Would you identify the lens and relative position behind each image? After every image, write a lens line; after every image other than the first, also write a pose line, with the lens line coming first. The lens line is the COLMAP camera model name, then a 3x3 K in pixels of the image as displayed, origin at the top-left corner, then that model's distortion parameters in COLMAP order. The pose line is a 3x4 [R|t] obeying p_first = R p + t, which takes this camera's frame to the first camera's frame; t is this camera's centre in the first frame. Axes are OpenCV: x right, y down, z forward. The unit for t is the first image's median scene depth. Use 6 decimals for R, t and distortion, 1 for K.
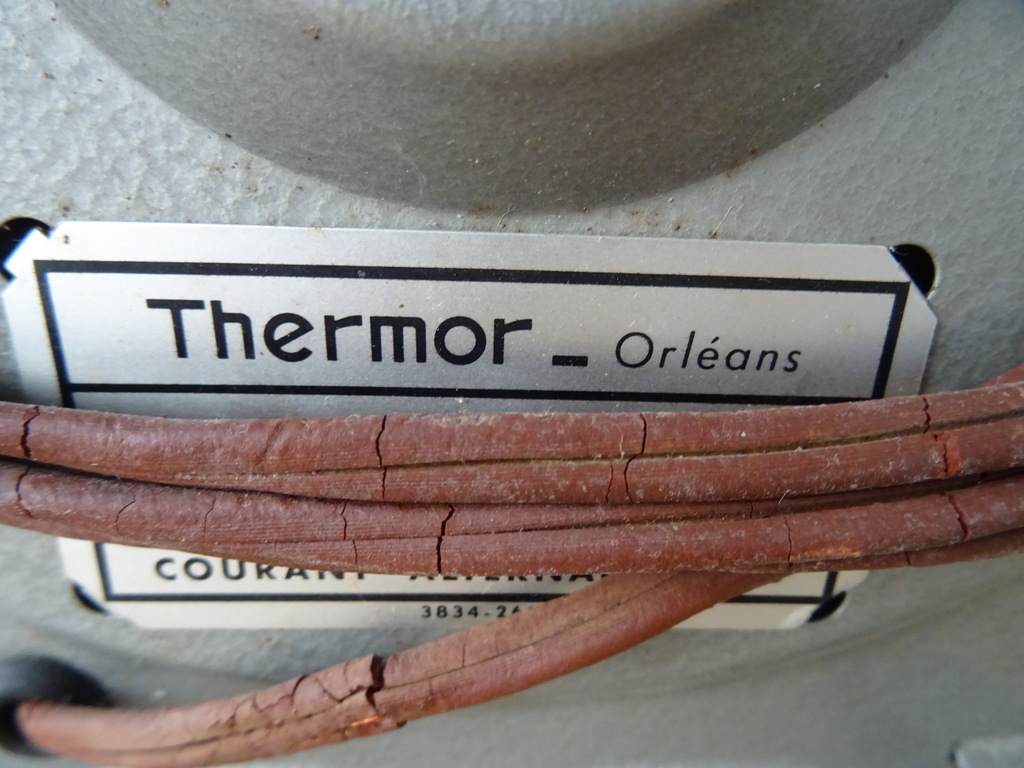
lens RADIAL K [[722.2, 0, 515.8], [0, 722.2, 387.2], [0, 0, 1]] dist [0.008120, -0.008583]
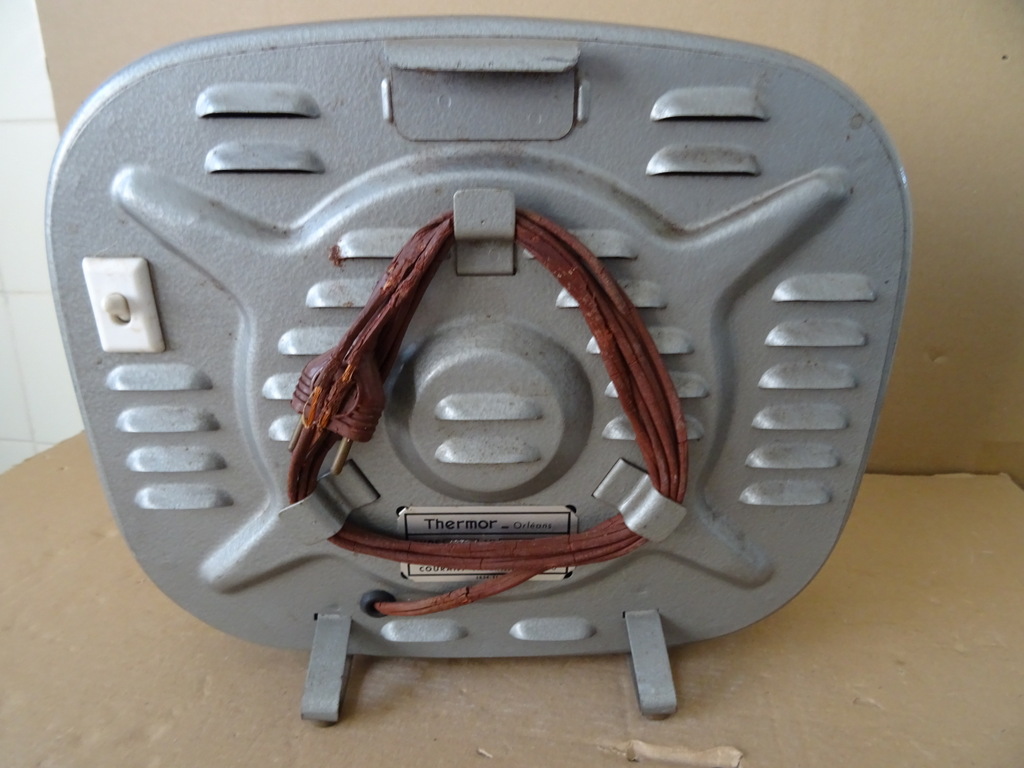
lens RADIAL K [[722.2, 0, 515.8], [0, 722.2, 378.9], [0, 0, 1]] dist [0.008120, -0.008583]
pose [[0.999044, -0.024185, -0.036430, 0.360712], [0.024925, 0.999489, 0.020007, -1.175900], [0.035928, -0.020896, 0.999136, -4.034492]]
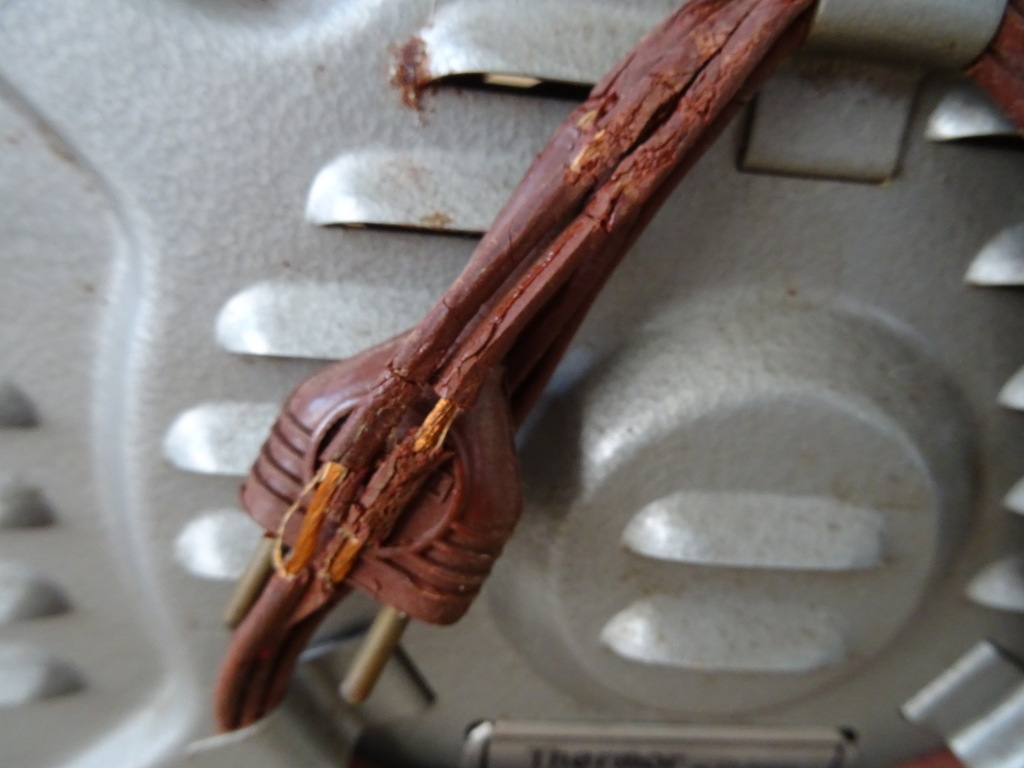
lens RADIAL K [[722.2, 0, 509.5], [0, 722.2, 386.4], [0, 0, 1]] dist [0.008120, -0.008583]
pose [[0.998486, 0.046344, 0.029623, -0.649227], [-0.046536, 0.998900, 0.005820, -1.236726], [-0.029321, -0.007190, 0.999544, -1.267766]]
